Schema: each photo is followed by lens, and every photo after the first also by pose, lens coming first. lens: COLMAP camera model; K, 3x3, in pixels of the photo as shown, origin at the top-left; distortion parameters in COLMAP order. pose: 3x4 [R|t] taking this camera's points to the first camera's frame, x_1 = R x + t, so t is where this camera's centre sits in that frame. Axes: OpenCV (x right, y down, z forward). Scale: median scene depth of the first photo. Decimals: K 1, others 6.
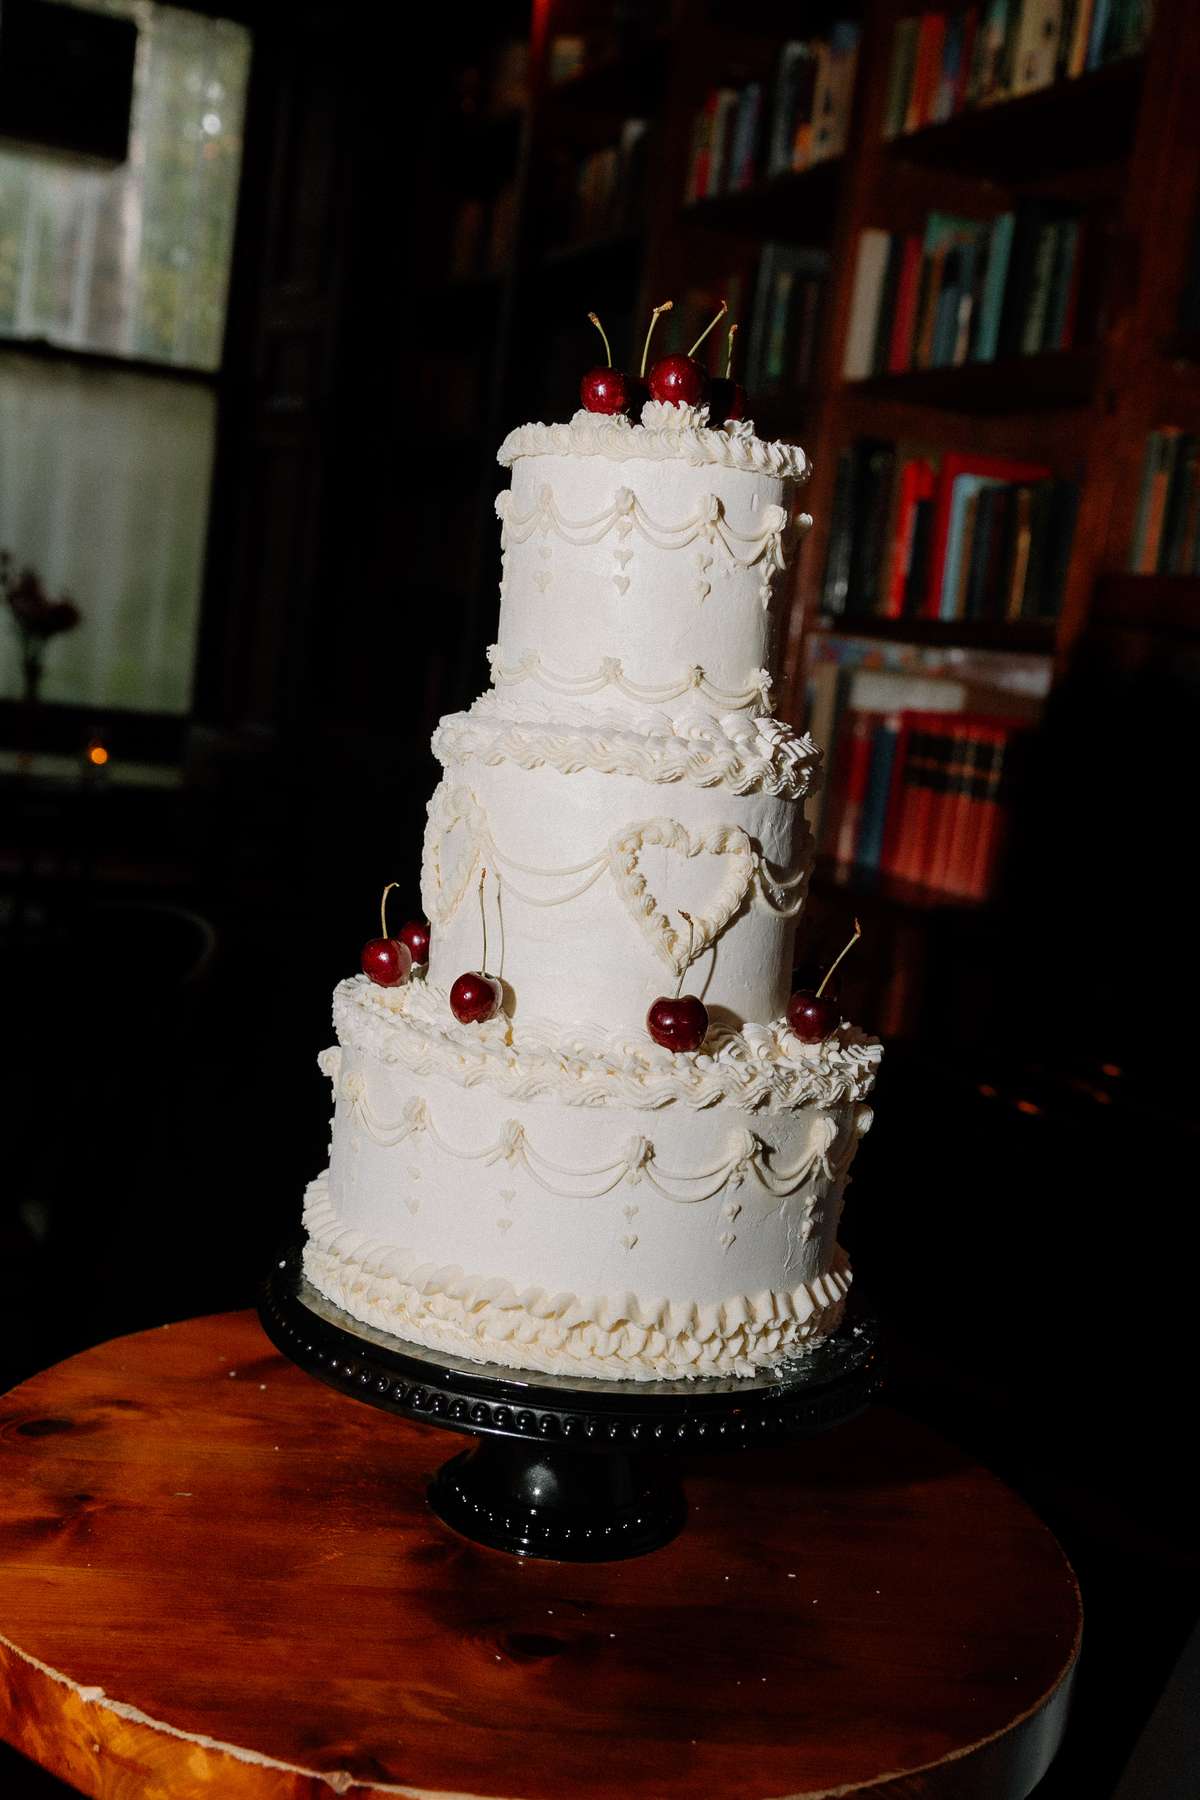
lens RADIAL K [[1800.4, 0, 600.0], [0, 1800.4, 946.7], [0, 0, 1]] dist [-0.009893, 0.000138]
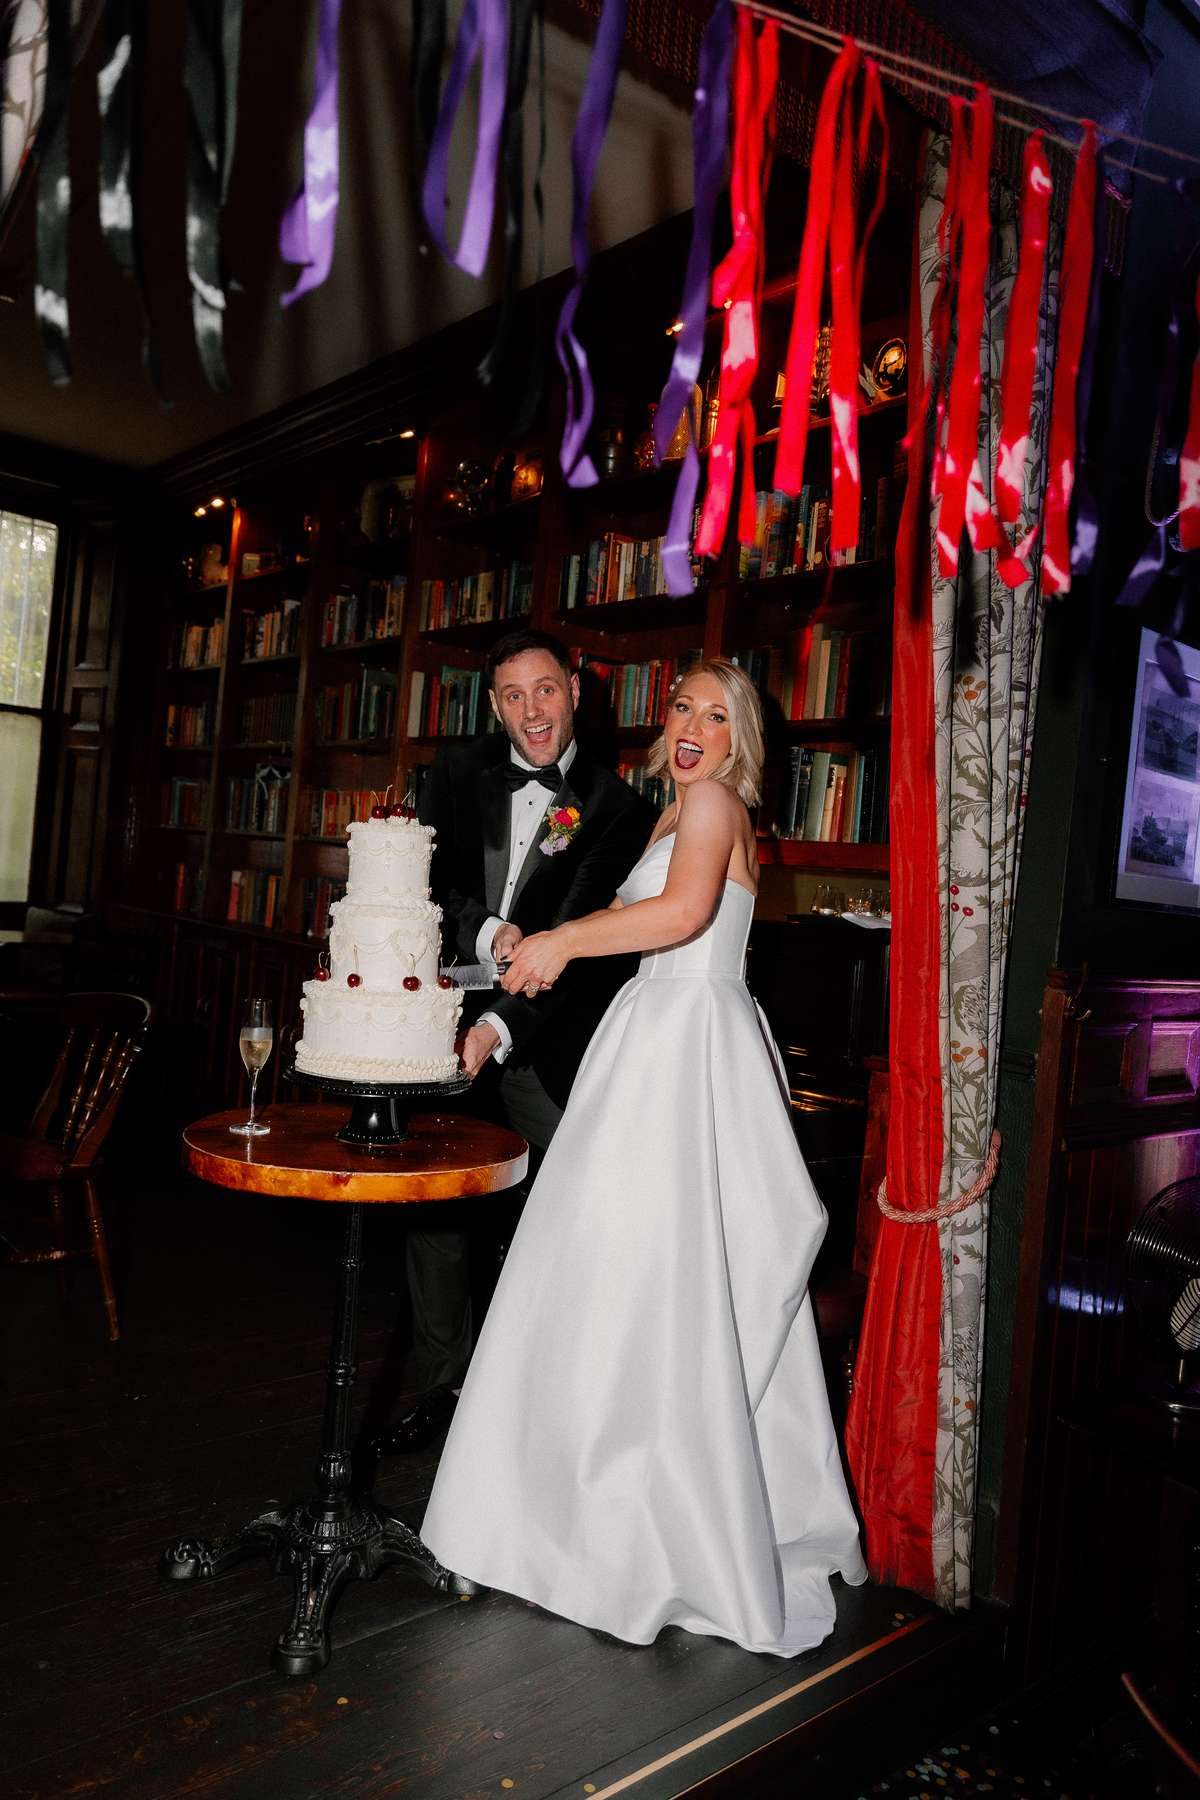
lens RADIAL K [[1237.9, 0, 600.0], [0, 1237.9, 900.0], [0, 0, 1]] dist [0.002125, 0.001403]
pose [[0.951828, -0.039801, 0.304038, -0.112739], [0.073434, 0.992274, -0.099999, 0.049829], [-0.297709, 0.117508, 0.947397, -0.495911]]
